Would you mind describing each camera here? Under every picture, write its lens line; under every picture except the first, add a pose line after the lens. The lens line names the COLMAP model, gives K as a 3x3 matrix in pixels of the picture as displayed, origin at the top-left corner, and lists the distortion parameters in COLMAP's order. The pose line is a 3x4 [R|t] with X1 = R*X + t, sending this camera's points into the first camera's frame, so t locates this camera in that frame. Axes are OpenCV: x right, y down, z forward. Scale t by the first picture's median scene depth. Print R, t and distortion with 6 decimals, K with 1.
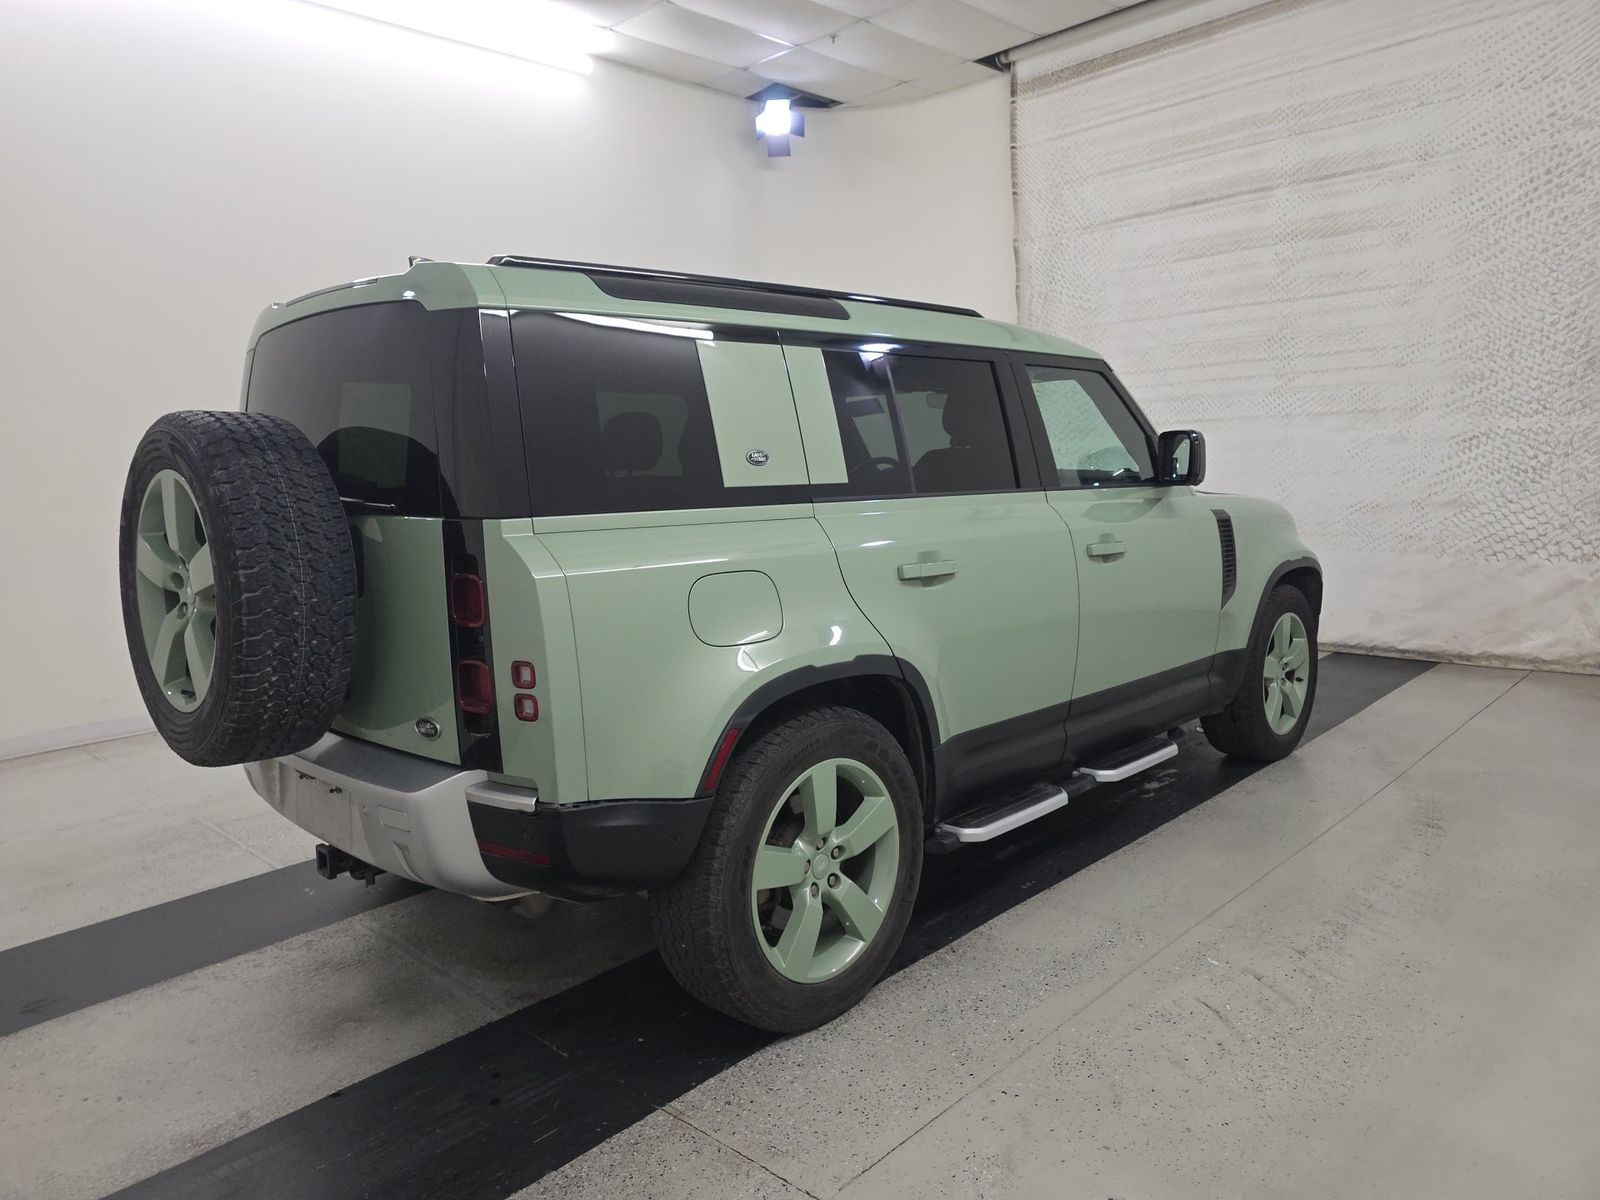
lens RADIAL K [[1062.2, 0, 800.6], [0, 1062.2, 593.4], [0, 0, 1]] dist [0.029555, -0.023441]
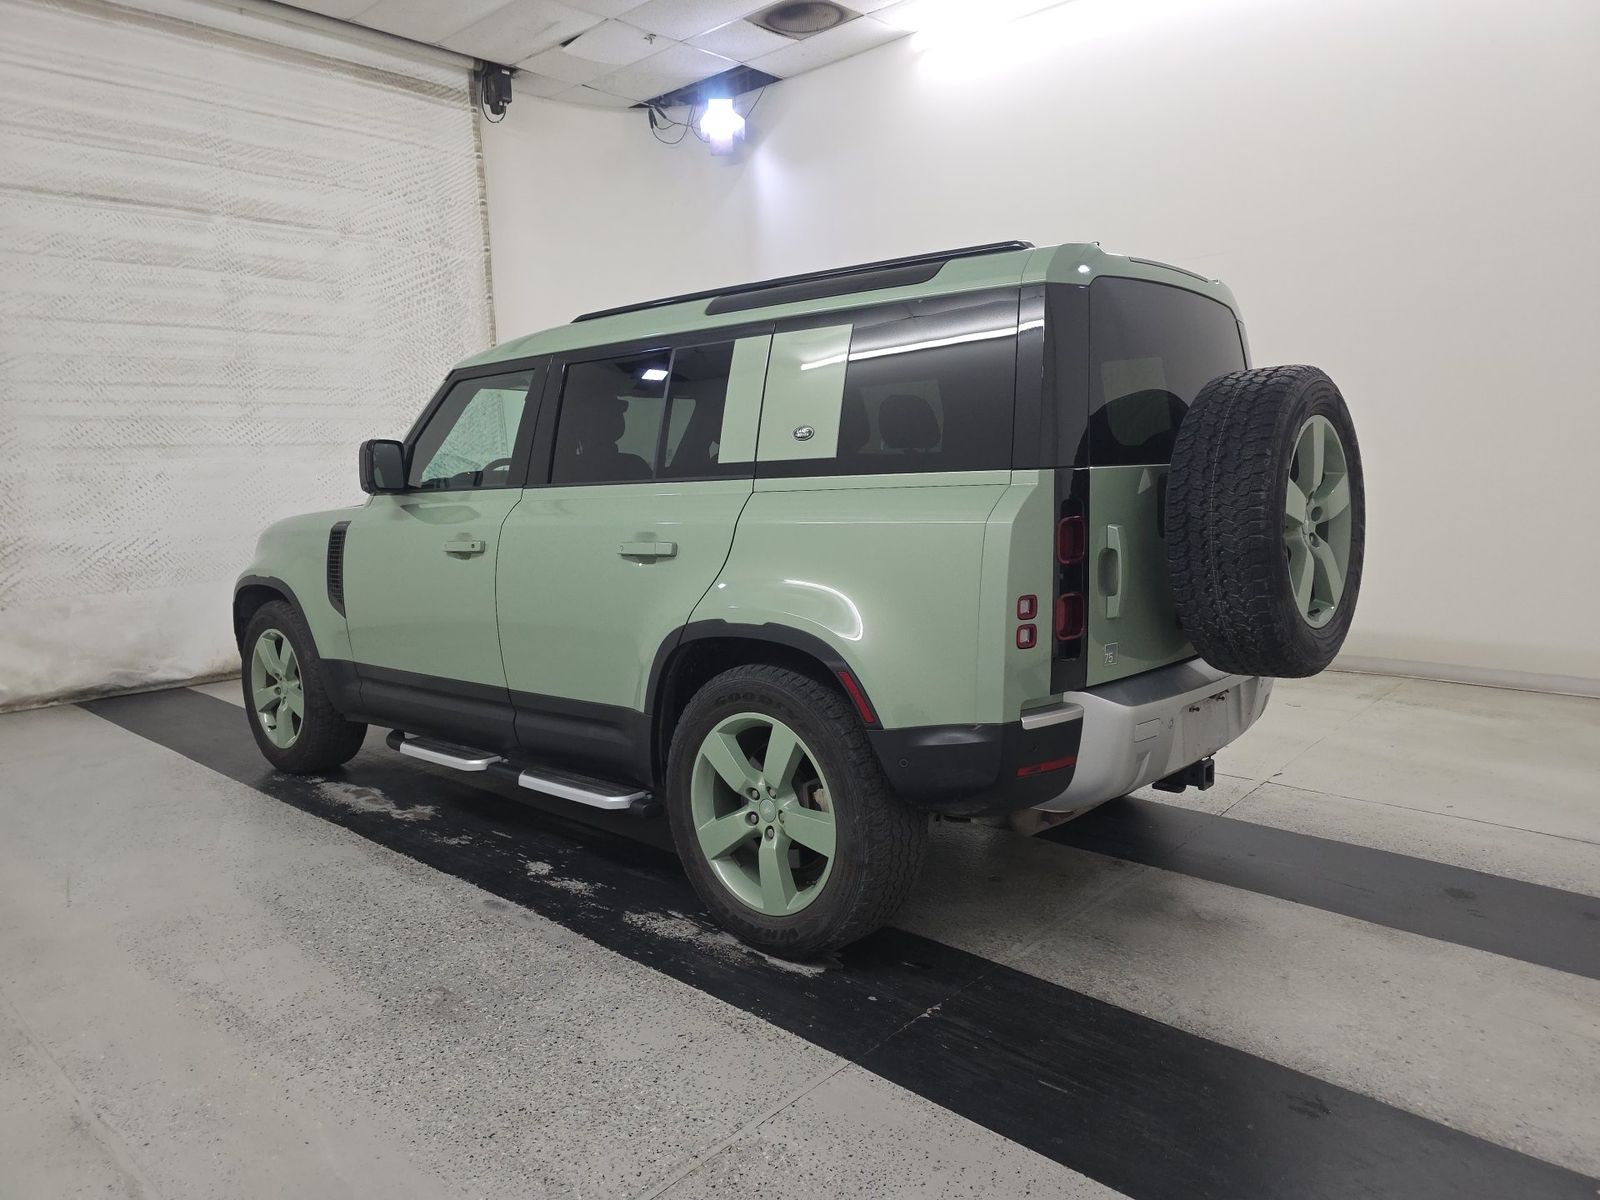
lens RADIAL K [[1062.2, 0, 797.6], [0, 1062.2, 590.3], [0, 0, 1]] dist [0.029555, -0.023441]
pose [[-0.017990, -0.085226, 0.996199, -0.632969], [0.156096, 0.983904, 0.086993, -0.042842], [-0.987578, 0.157068, -0.004397, 0.575946]]
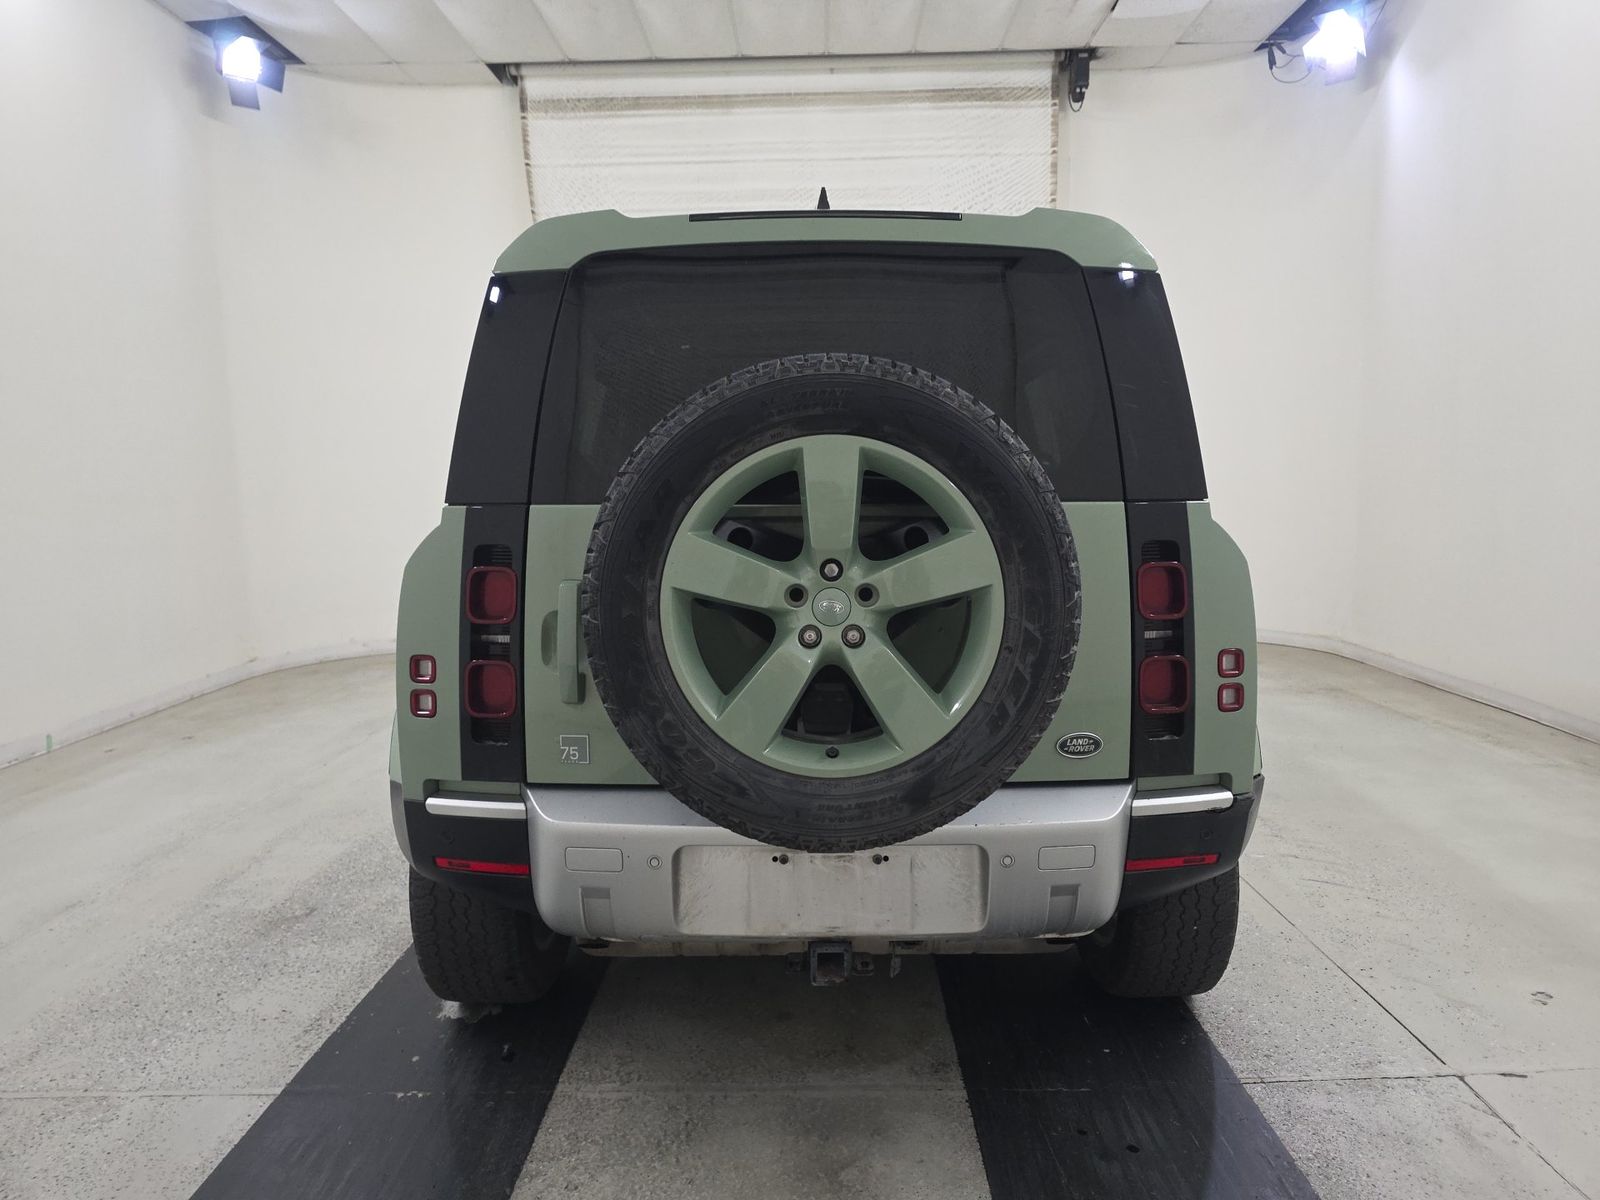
lens RADIAL K [[1062.2, 0, 808.7], [0, 1062.2, 605.7], [0, 0, 1]] dist [0.029555, -0.023441]
pose [[0.724285, -0.058436, 0.687020, -0.394496], [0.078123, 0.996941, 0.002435, -0.002214], [-0.685061, 0.051908, 0.726634, 0.185250]]
